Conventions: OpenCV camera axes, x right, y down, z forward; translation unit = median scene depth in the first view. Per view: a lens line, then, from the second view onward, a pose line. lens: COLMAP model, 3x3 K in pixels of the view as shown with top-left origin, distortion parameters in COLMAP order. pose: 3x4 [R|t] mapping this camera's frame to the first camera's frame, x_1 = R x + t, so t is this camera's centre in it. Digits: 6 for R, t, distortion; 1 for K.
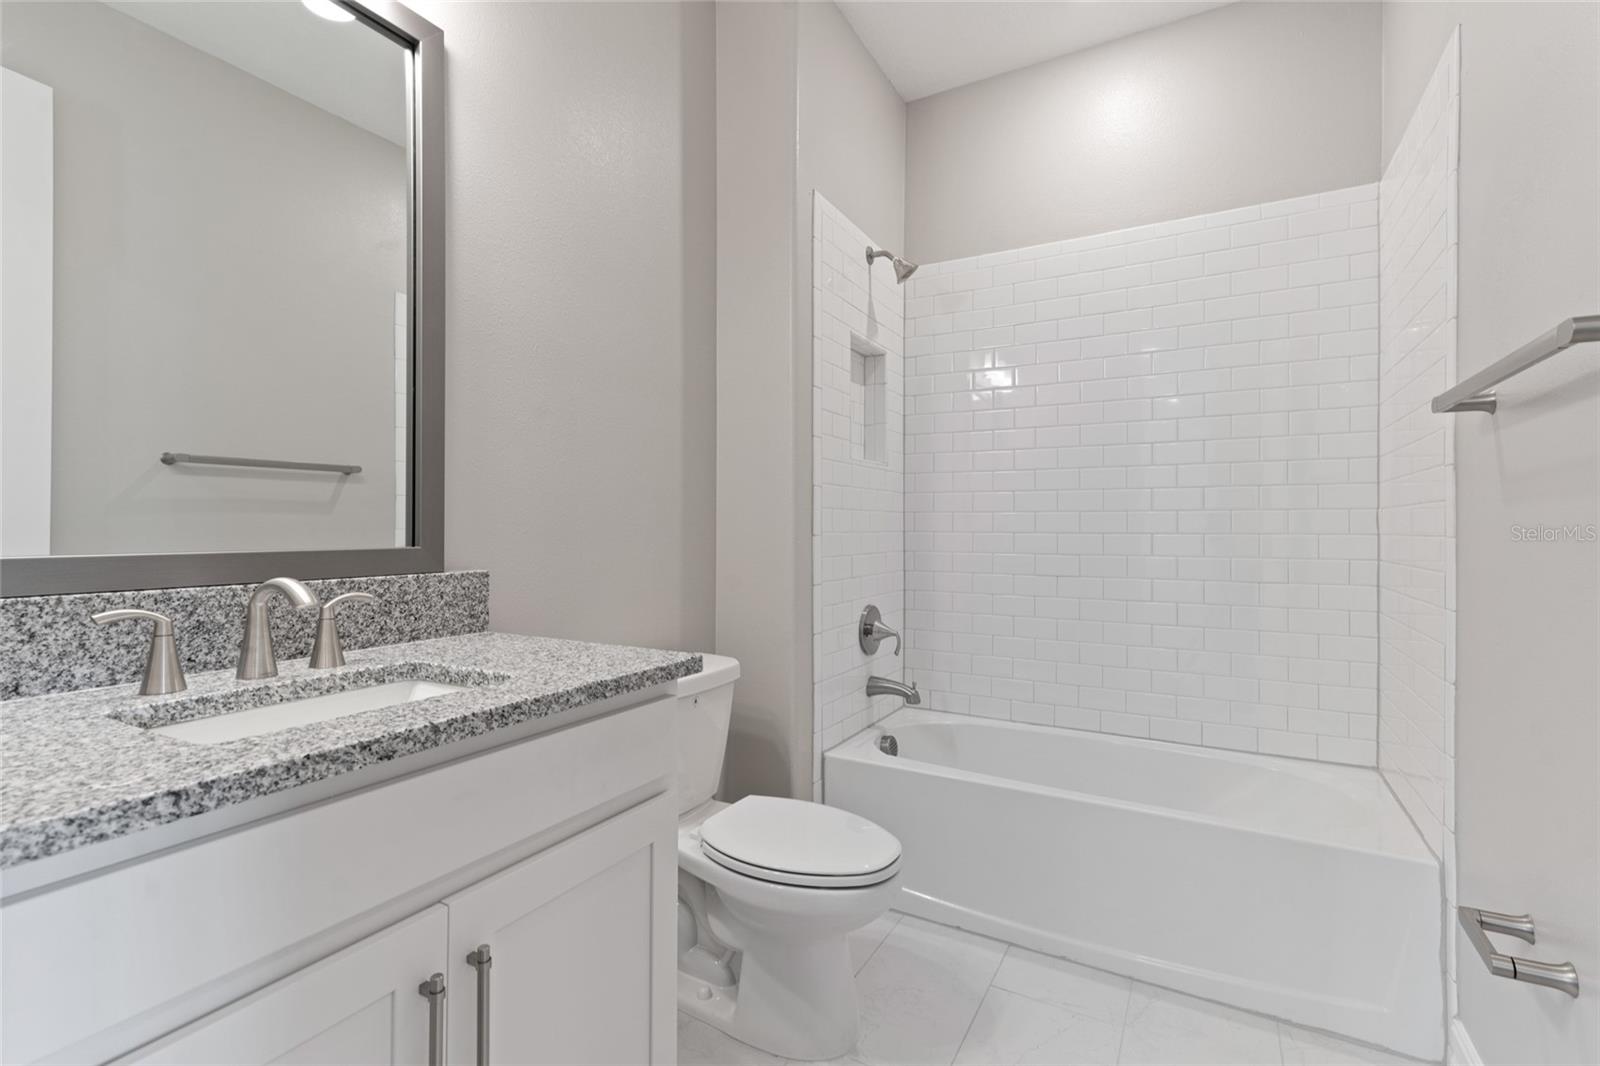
lens RADIAL K [[720.7, 0, 799.9], [0, 720.7, 522.9], [0, 0, 1]] dist [-0.001500, 0.000149]
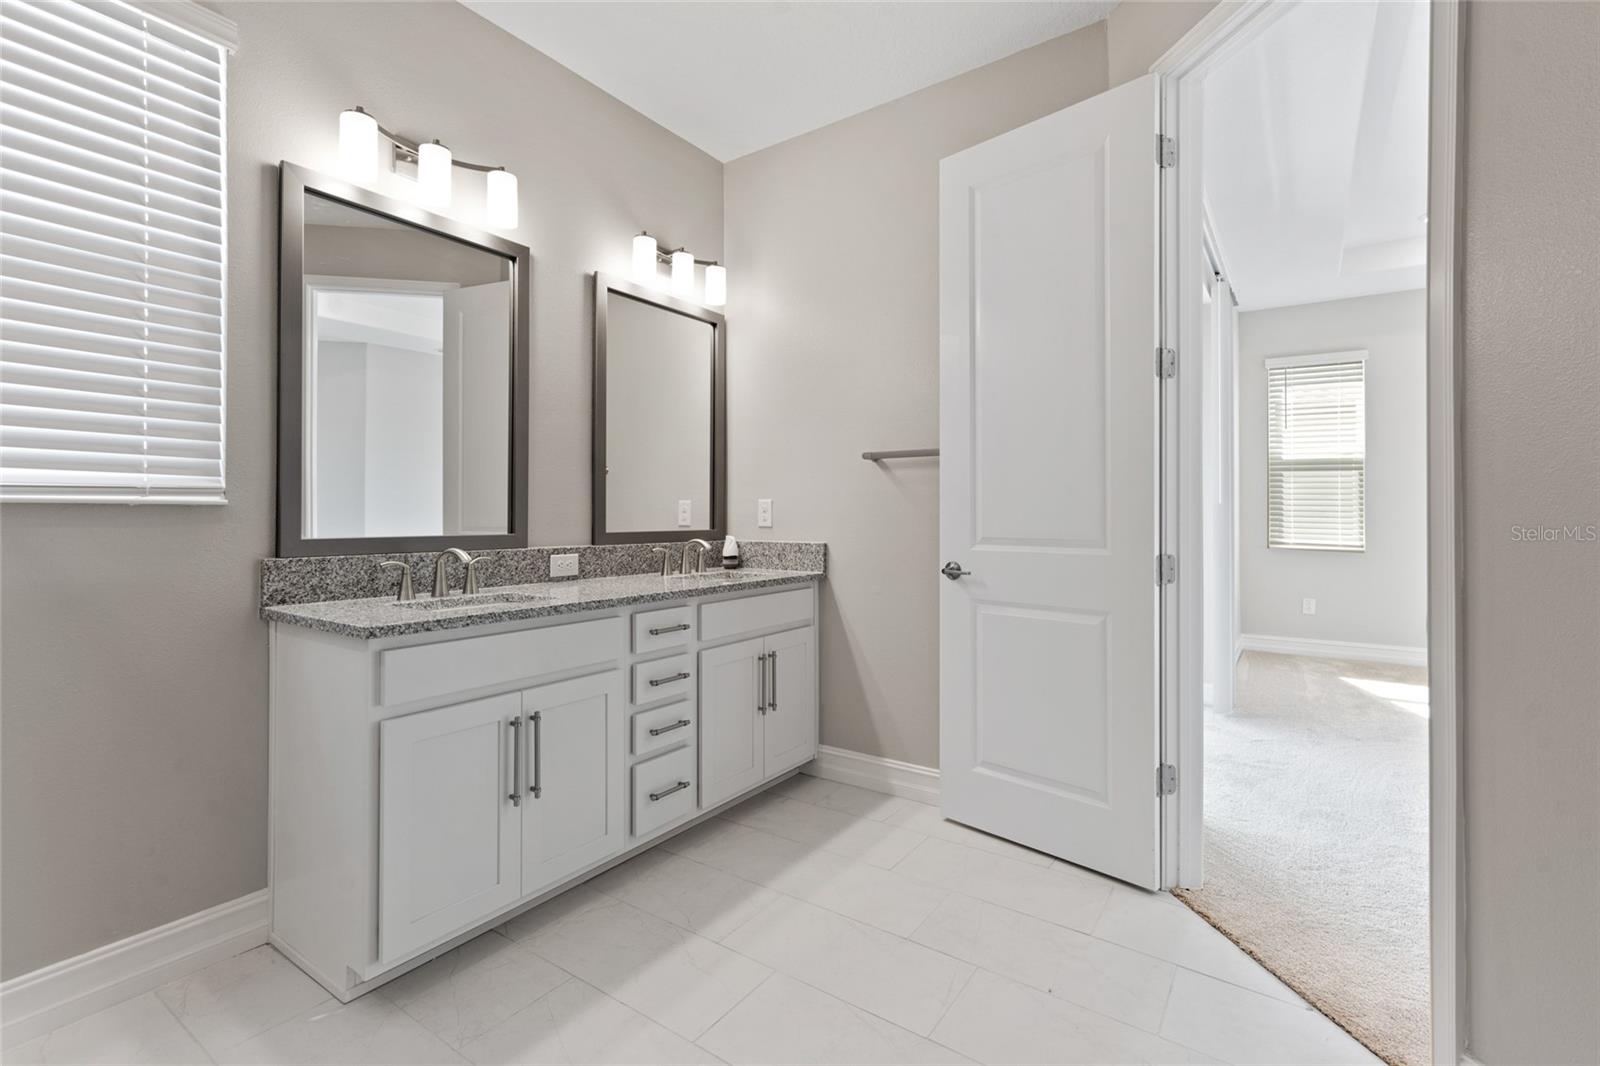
lens RADIAL K [[681.1, 0, 805.1], [0, 681.1, 509.2], [0, 0, 1]] dist [0.001478, 0.000196]
pose [[0.996072, 0.007733, -0.088204, 0.485983], [-0.008476, 0.999932, -0.008049, -0.034190], [0.088135, 0.008765, 0.996070, -0.888123]]
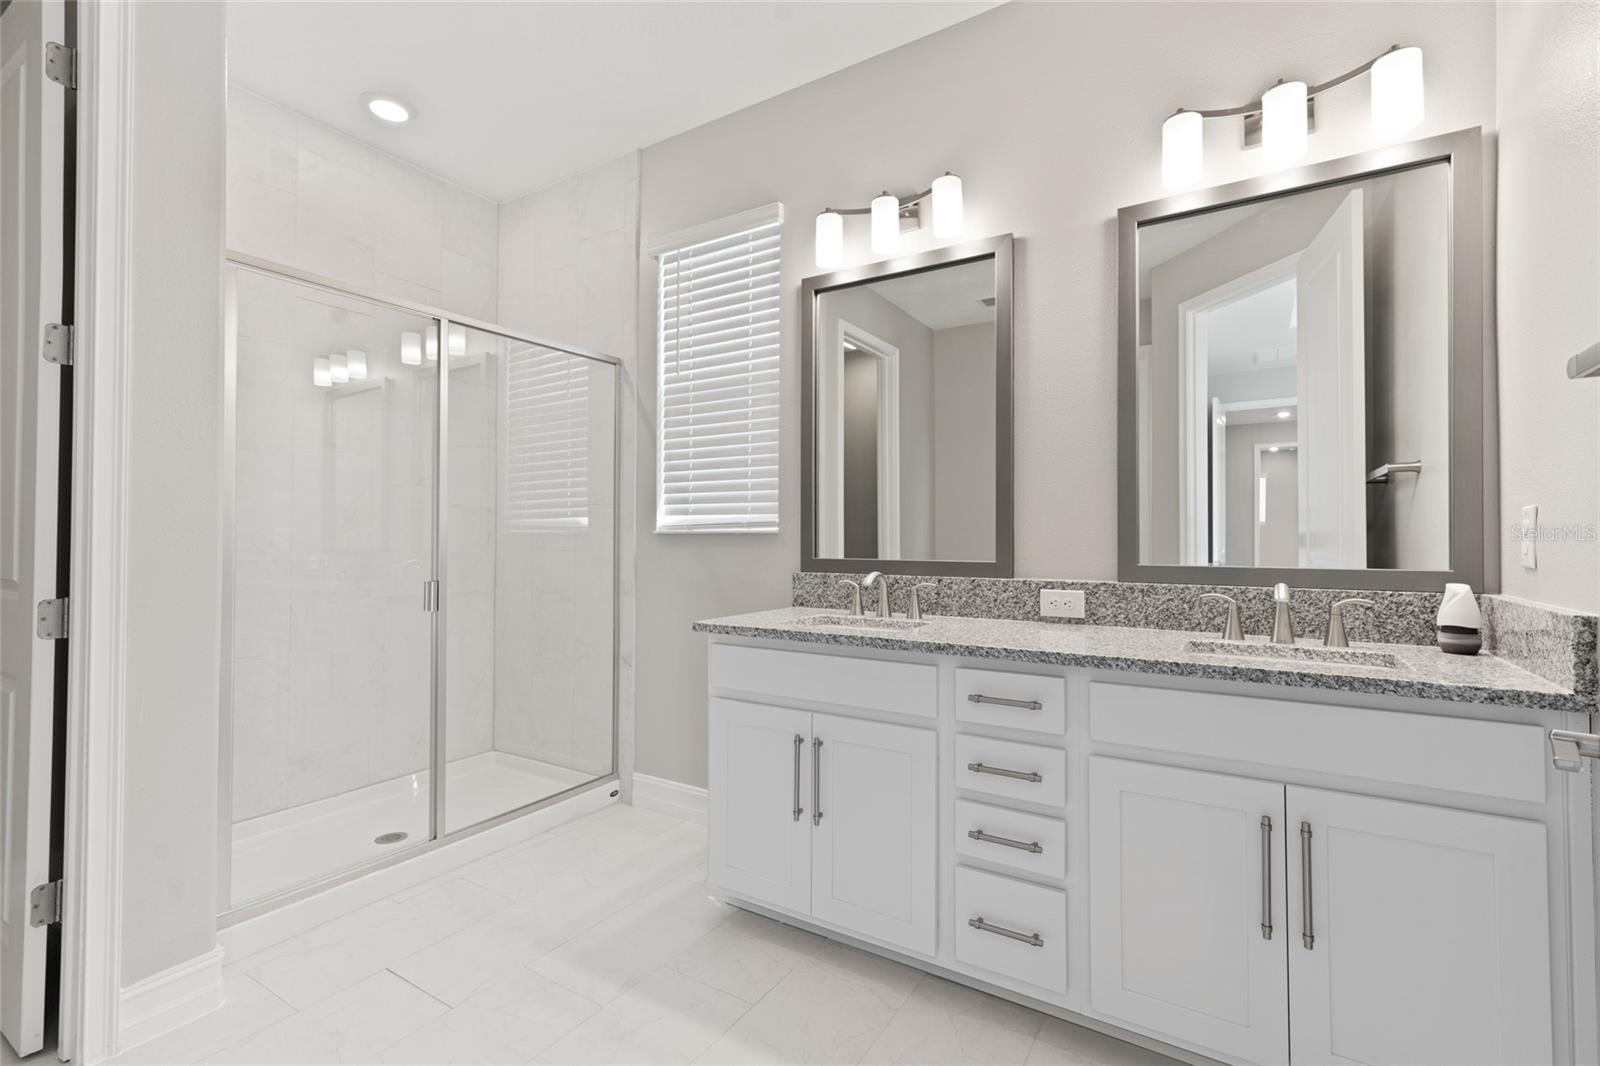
lens RADIAL K [[720.7, 0, 799.9], [0, 720.7, 522.9], [0, 0, 1]] dist [-0.001500, 0.000149]
pose [[-0.026013, -0.016047, -0.999533, 1.520453], [-0.001450, 0.999871, -0.016014, -0.041575], [0.999661, 0.001033, -0.026033, 0.834401]]
